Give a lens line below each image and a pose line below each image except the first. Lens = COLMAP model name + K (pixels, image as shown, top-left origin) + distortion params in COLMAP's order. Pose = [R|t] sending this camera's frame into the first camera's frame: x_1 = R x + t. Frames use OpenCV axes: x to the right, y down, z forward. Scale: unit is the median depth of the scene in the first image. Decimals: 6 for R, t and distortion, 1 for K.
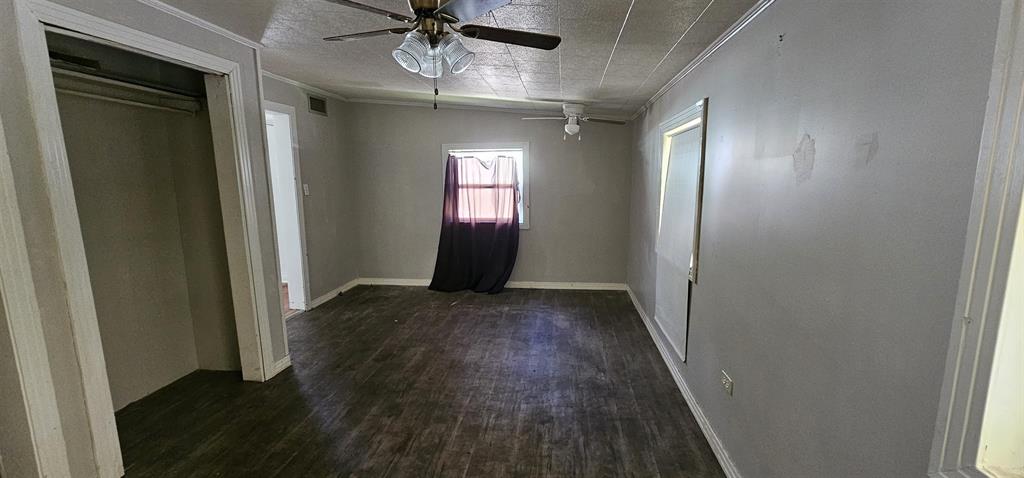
lens RADIAL K [[417.7, 0, 511.0], [0, 417.7, 241.8], [0, 0, 1]] dist [-0.001098, 0.000019]
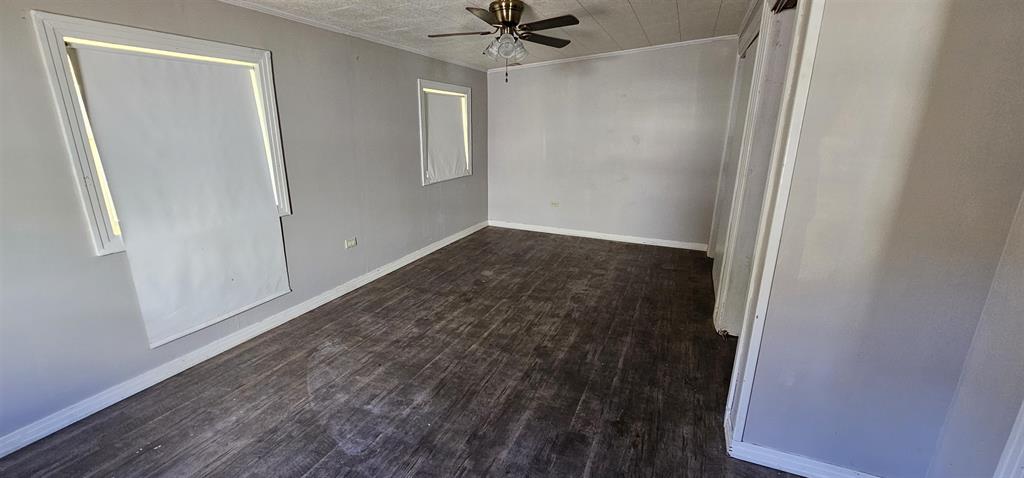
lens RADIAL K [[417.7, 0, 511.0], [0, 417.7, 241.8], [0, 0, 1]] dist [-0.001098, 0.000019]
pose [[-0.962785, -0.077112, 0.259034, -0.475118], [0.038443, 0.909615, 0.413670, -0.297423], [-0.267521, 0.408233, -0.872799, 1.904217]]
